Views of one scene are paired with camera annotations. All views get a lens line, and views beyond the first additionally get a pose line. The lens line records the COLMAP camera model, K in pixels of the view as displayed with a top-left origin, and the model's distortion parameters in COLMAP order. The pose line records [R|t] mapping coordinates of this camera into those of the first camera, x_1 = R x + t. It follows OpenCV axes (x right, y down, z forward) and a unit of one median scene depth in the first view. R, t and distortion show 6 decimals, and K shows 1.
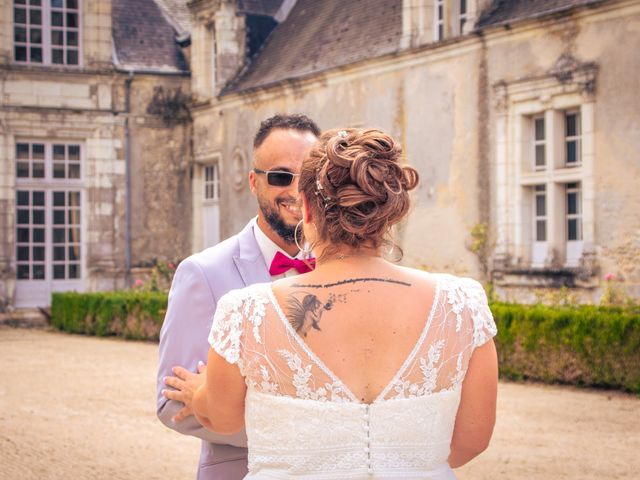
lens RADIAL K [[1731.8, 0, 320.0], [0, 1731.8, 240.0], [0, 0, 1]] dist [0.070148, 1.492576]
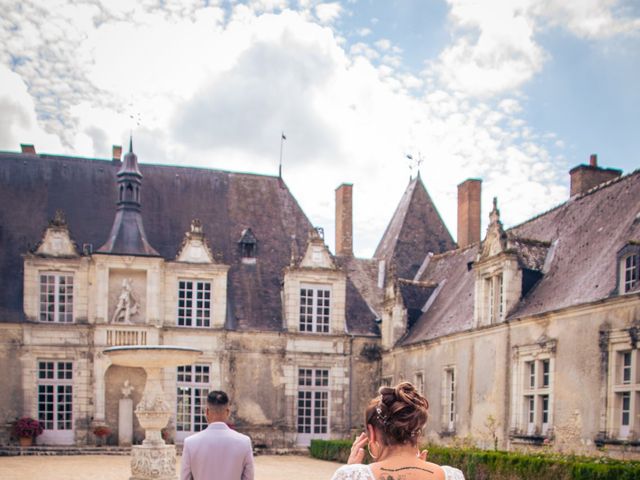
lens RADIAL K [[1731.8, 0, 320.0], [0, 1731.8, 240.0], [0, 0, 1]] dist [0.070148, 1.492576]
pose [[0.958331, -0.002483, -0.285648, 0.464497], [-0.019569, 0.997042, -0.074320, -0.056167], [0.284988, 0.076813, 0.955448, -1.058986]]
